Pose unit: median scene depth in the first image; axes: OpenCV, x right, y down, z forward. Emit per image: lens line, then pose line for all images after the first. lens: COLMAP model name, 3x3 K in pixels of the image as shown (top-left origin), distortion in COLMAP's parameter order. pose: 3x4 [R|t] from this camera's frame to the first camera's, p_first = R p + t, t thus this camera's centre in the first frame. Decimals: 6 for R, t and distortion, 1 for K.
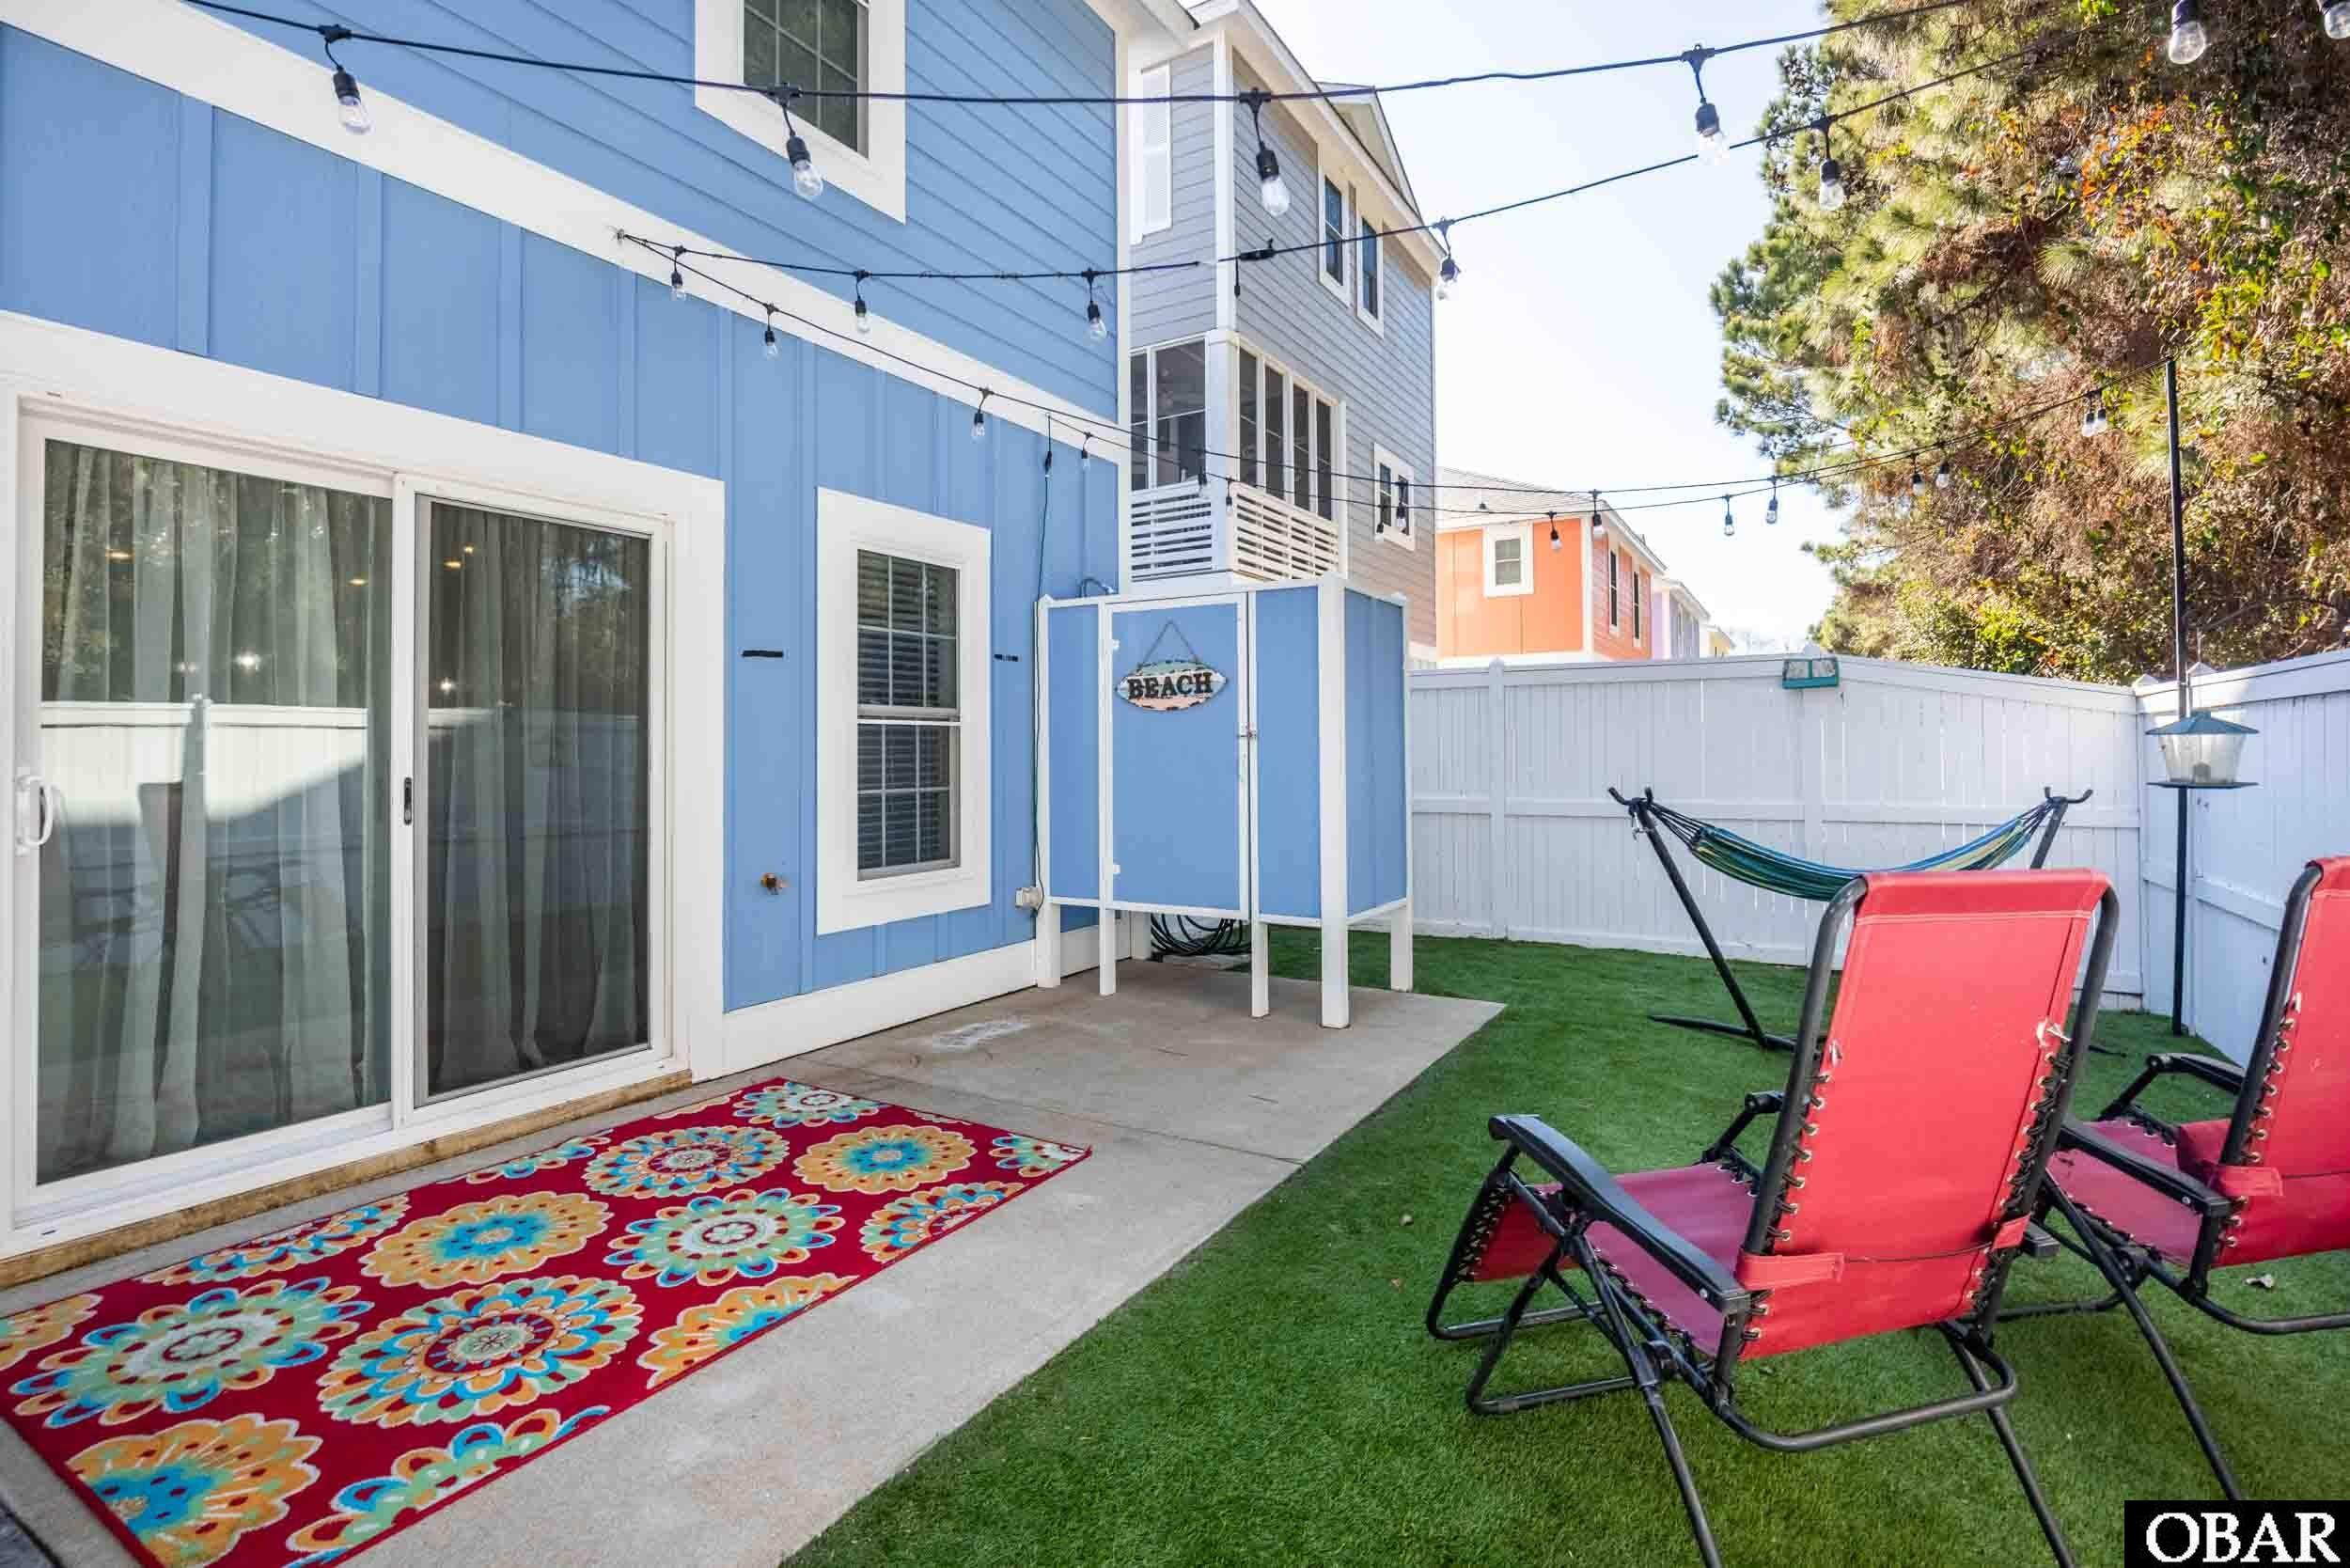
lens RADIAL K [[1129.1, 0, 1174.1], [0, 1129.1, 725.1], [0, 0, 1]] dist [-0.012510, -0.000270]
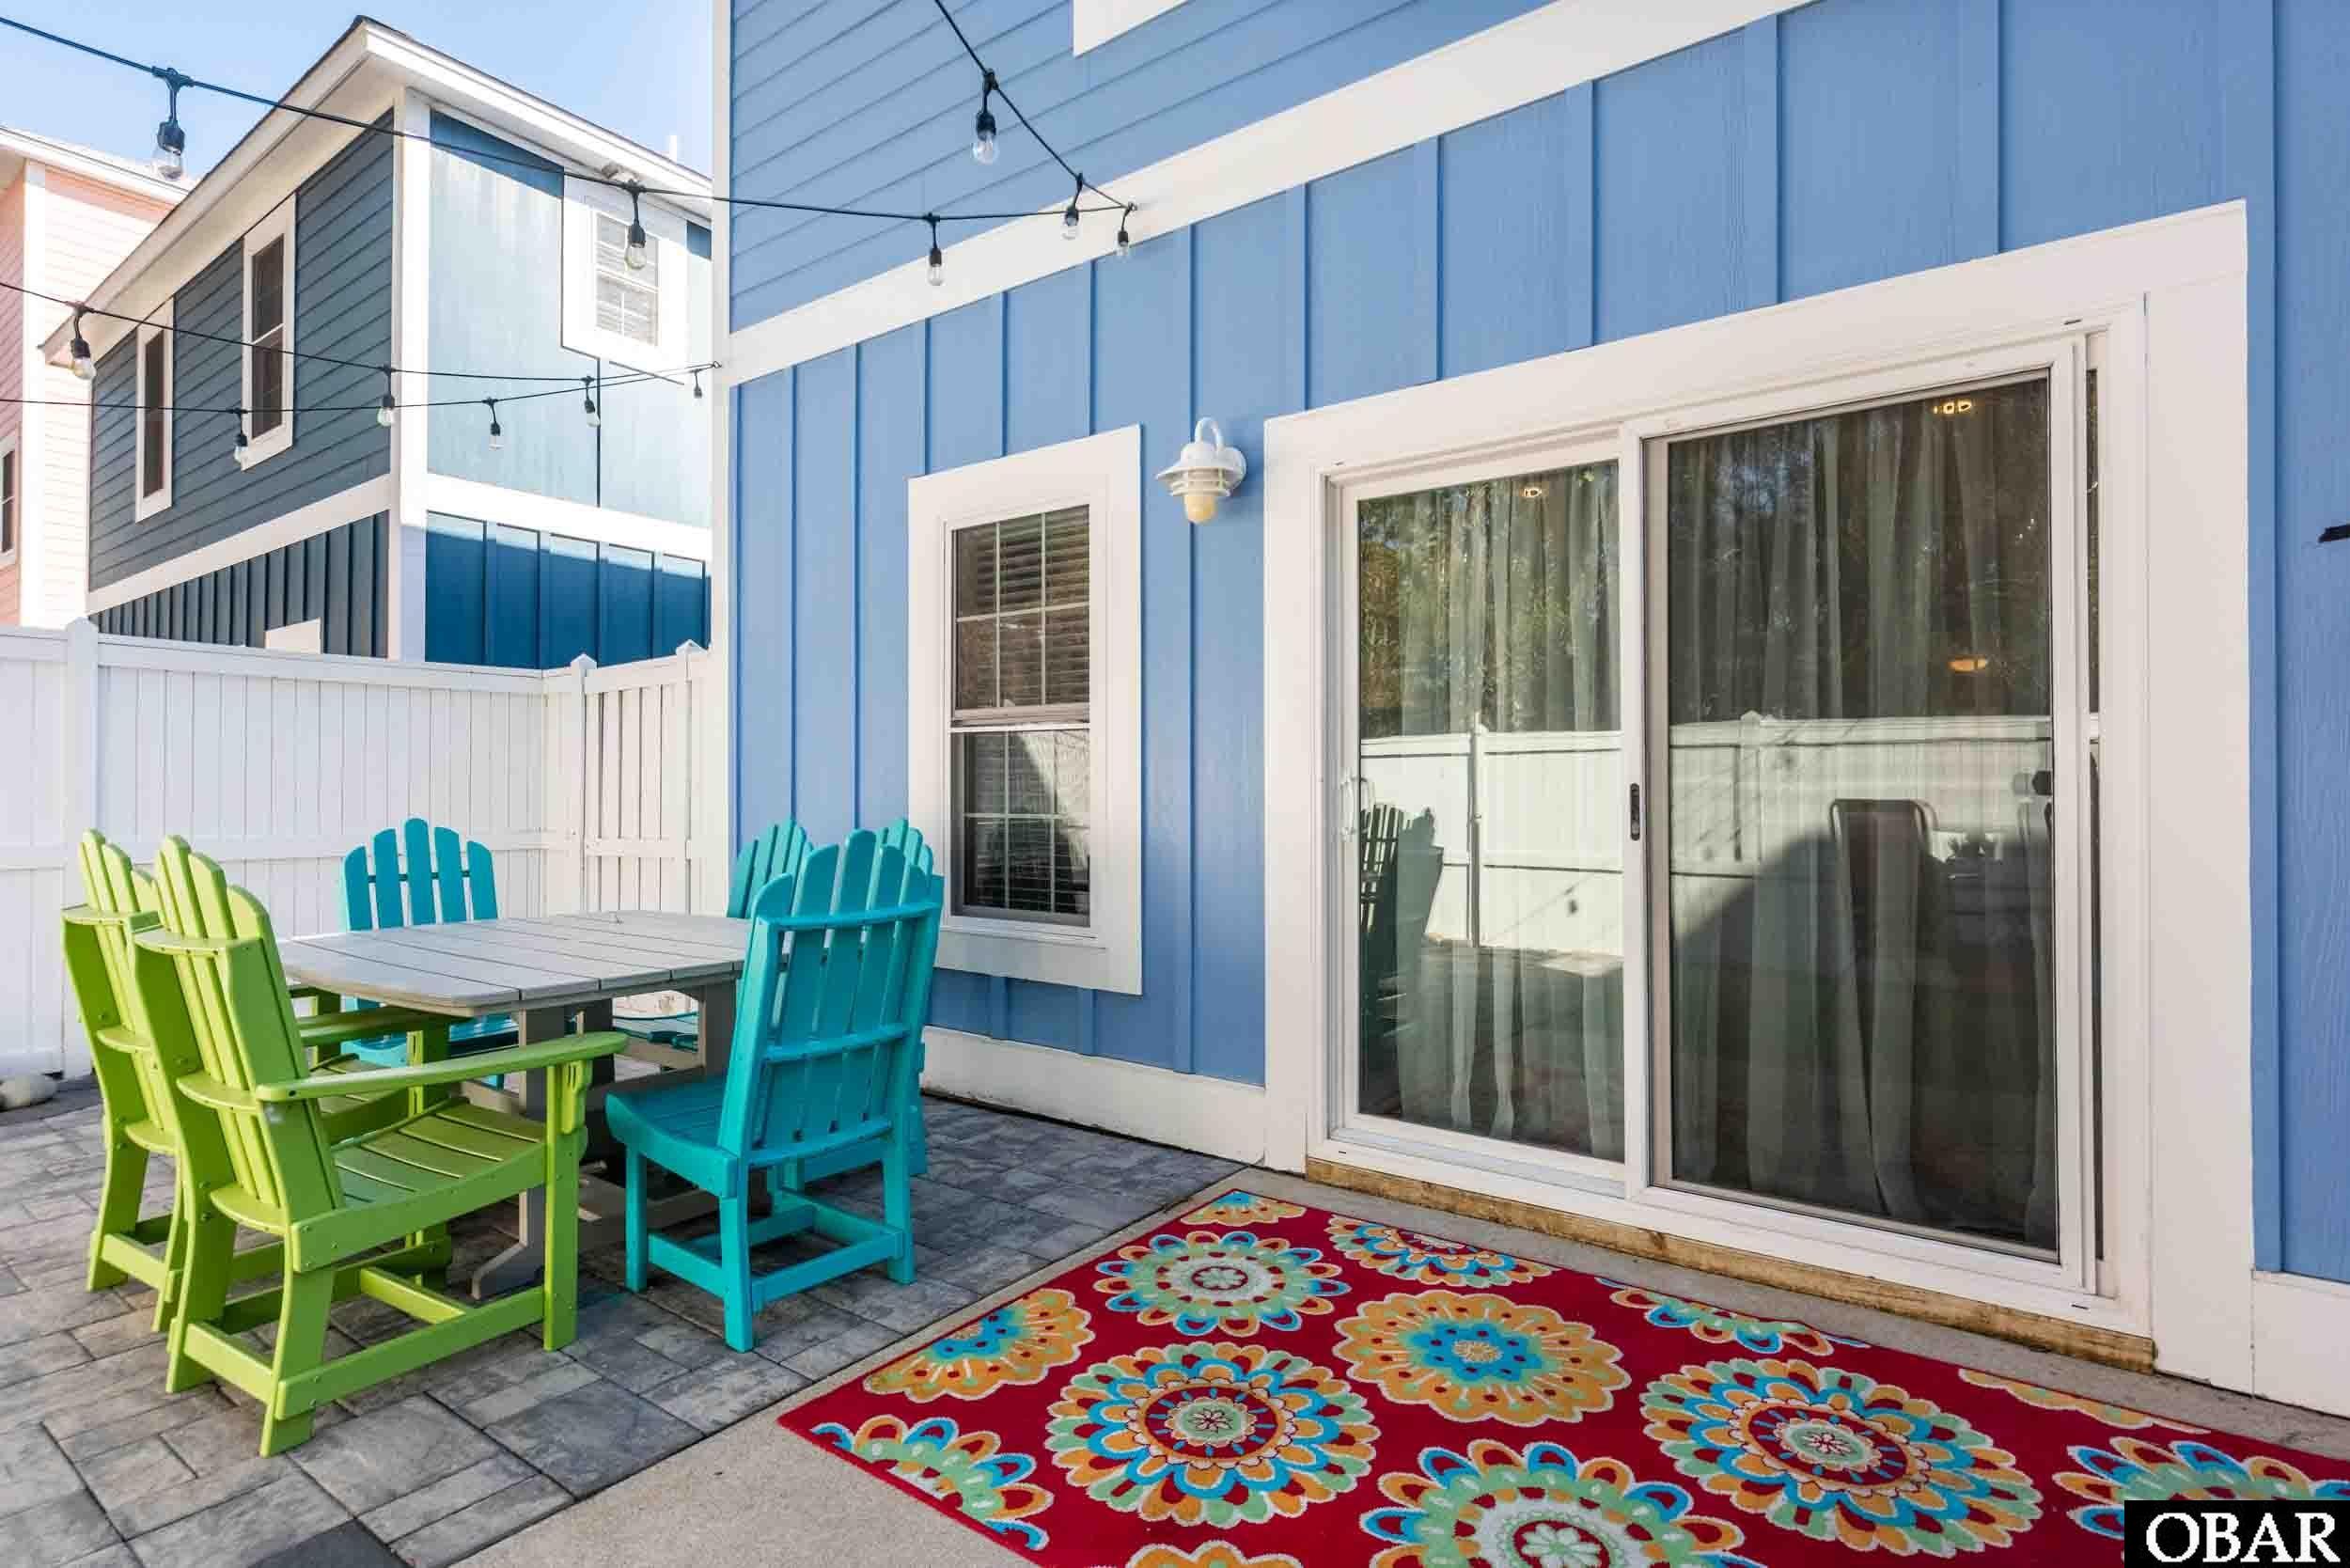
lens RADIAL K [[1110.4, 0, 1145.0], [0, 1110.4, 779.4], [0, 0, 1]] dist [0.001853, -0.000228]
pose [[-0.099648, -0.004961, -0.995010, 0.107465], [0.023832, 0.999689, -0.007371, 0.024587], [0.994737, -0.024448, -0.099499, 0.440944]]
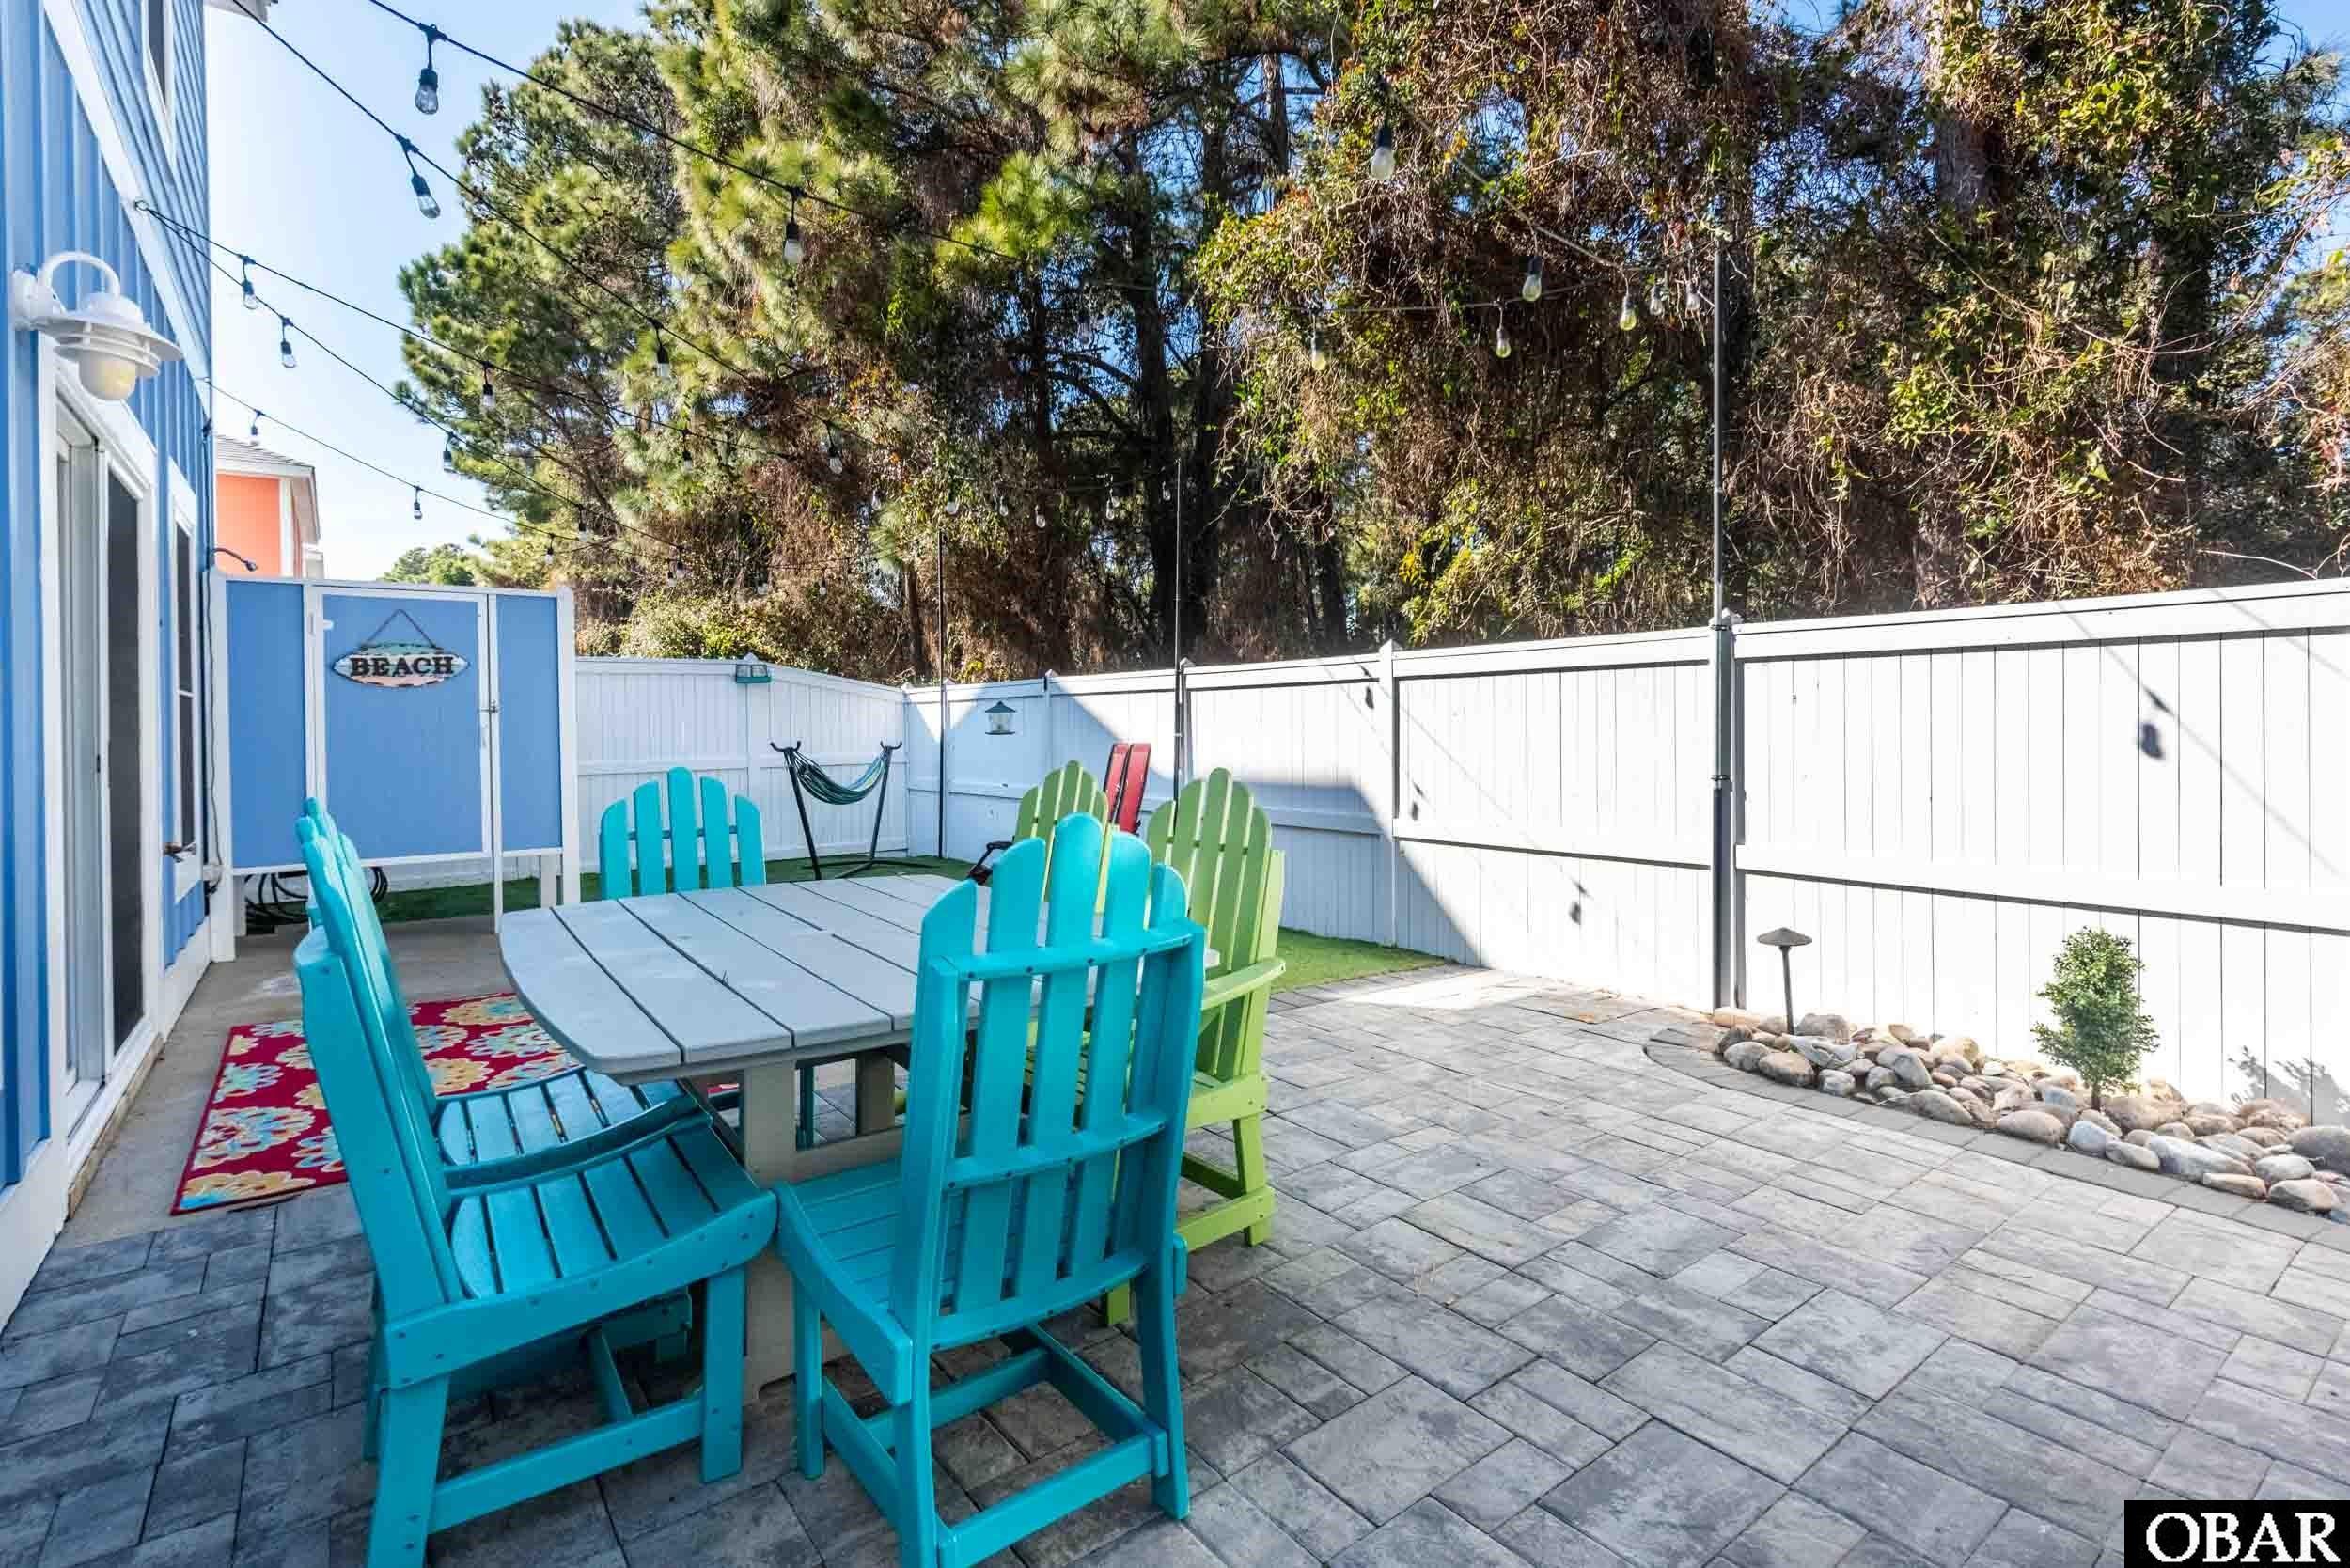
lens RADIAL K [[1132.7, 0, 1176.7], [0, 1132.7, 719.6], [0, 0, 1]] dist [-0.000823, -0.000321]
pose [[0.393710, 0.001870, 0.919233, -0.762137], [-0.011811, 0.999926, 0.003025, 0.007144], [-0.919159, -0.012048, 0.393703, -0.186681]]
